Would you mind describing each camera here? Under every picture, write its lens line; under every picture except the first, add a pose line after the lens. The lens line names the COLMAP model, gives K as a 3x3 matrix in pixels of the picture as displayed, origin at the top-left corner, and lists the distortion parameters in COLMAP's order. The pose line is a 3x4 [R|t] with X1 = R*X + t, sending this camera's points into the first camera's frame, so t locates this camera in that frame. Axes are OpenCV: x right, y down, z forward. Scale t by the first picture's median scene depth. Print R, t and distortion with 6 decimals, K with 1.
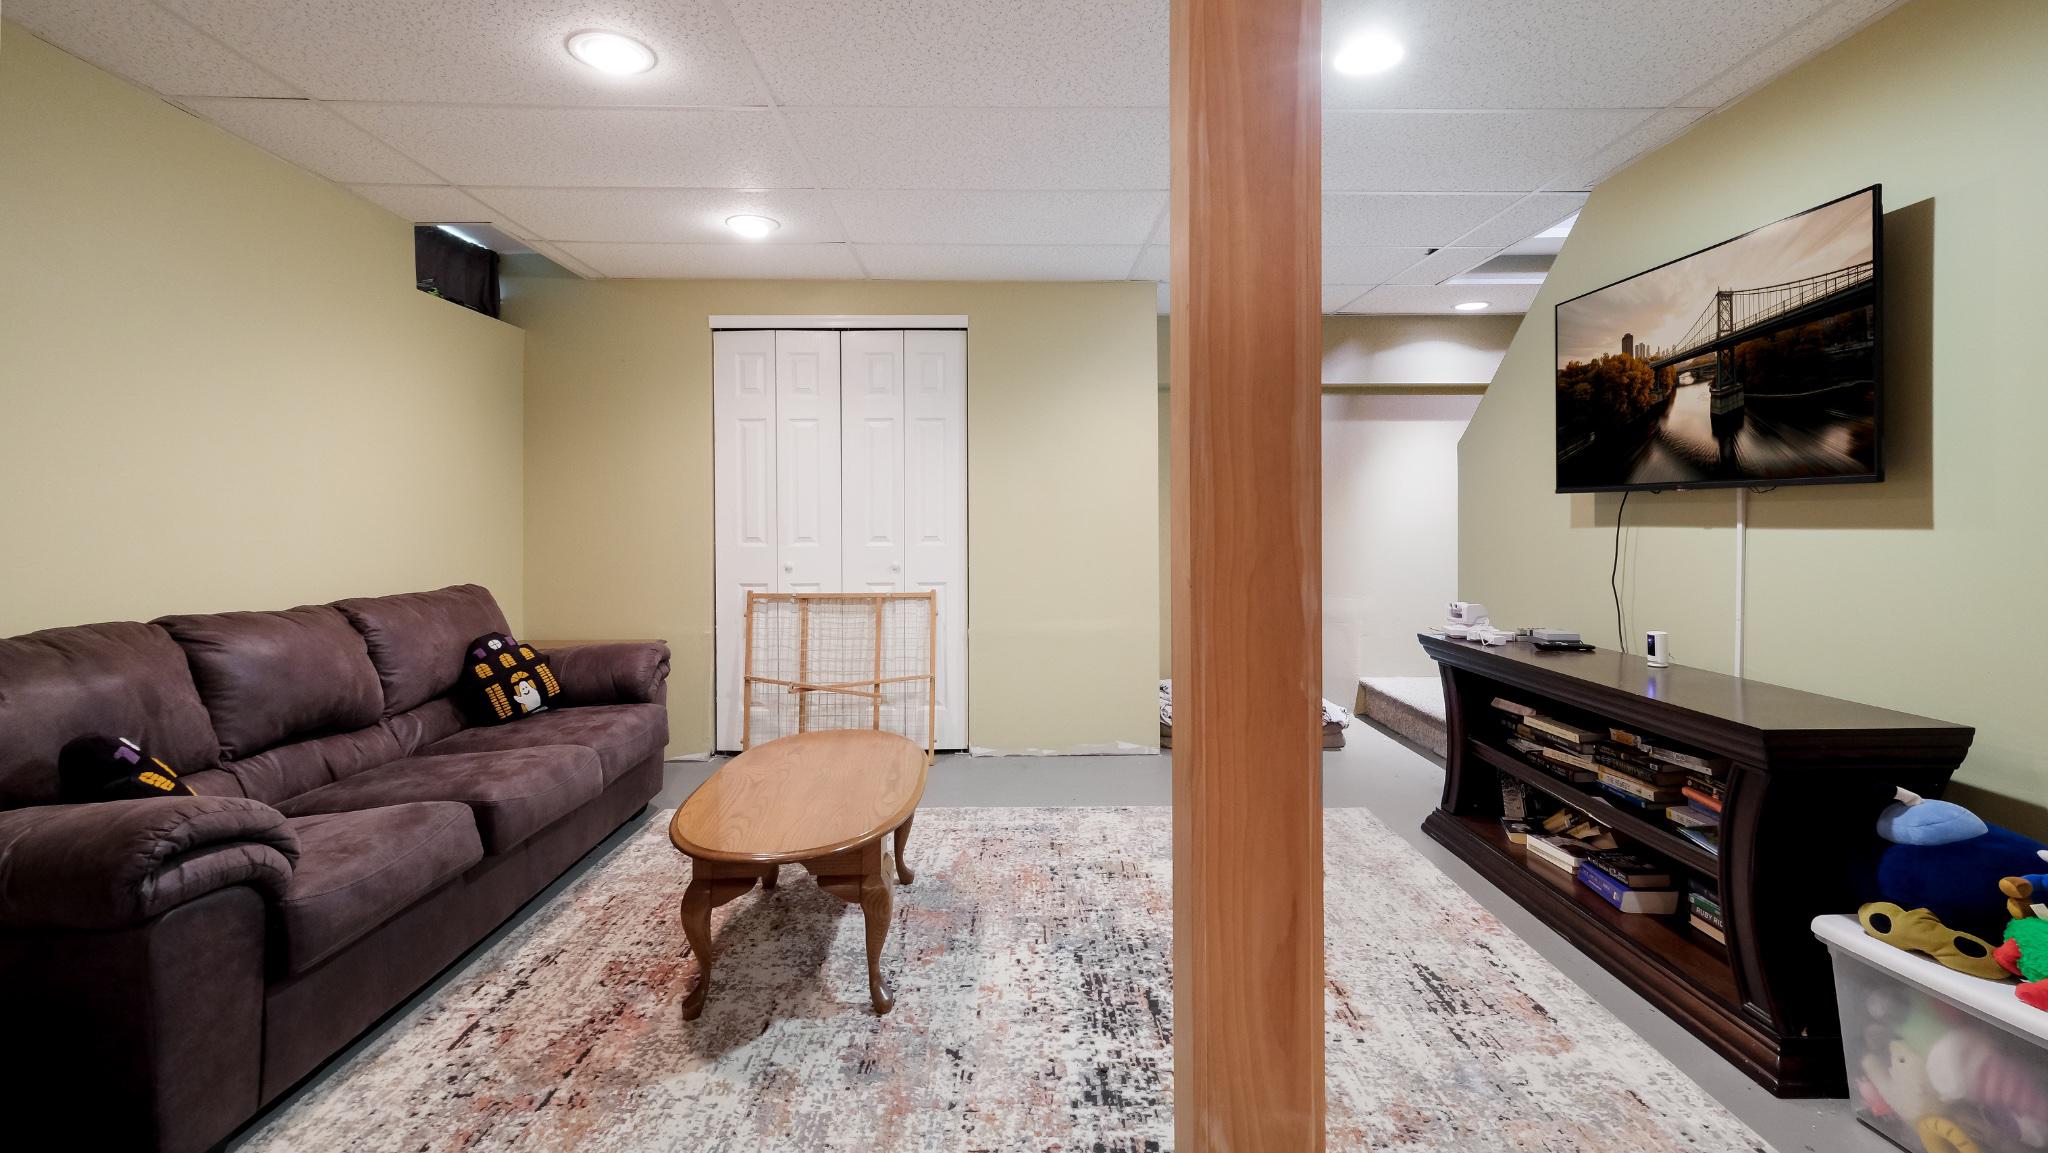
lens RADIAL K [[903.6, 0, 1009.6], [0, 903.6, 555.0], [0, 0, 1]] dist [0.012027, 0.000108]
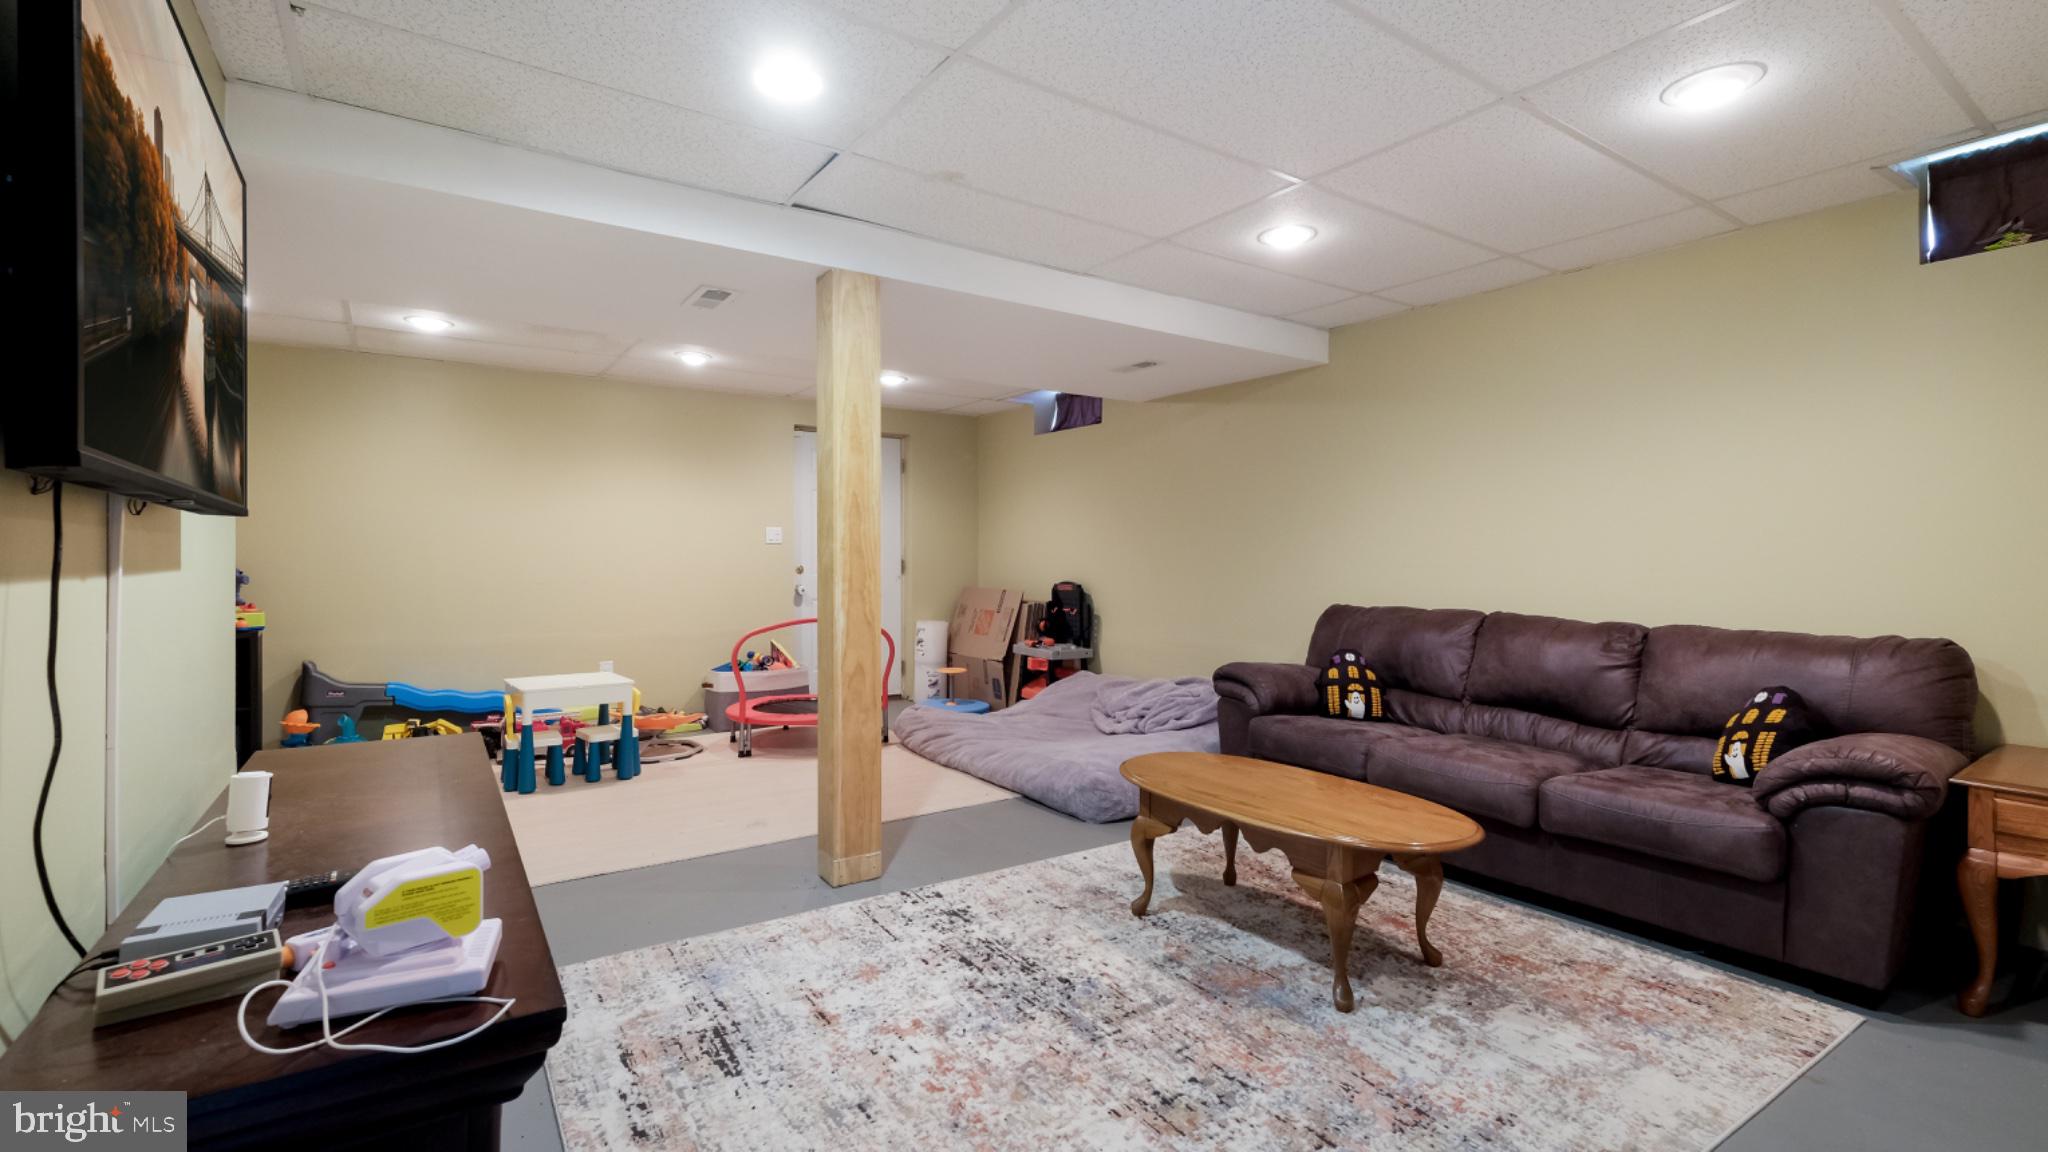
lens RADIAL K [[903.6, 0, 1009.6], [0, 903.6, 554.5], [0, 0, 1]] dist [0.012027, 0.000108]
pose [[-0.835961, 0.002893, -0.548781, 0.725566], [-0.017163, 0.999359, 0.031414, -0.073891], [0.548520, 0.035679, -0.835376, 1.900752]]
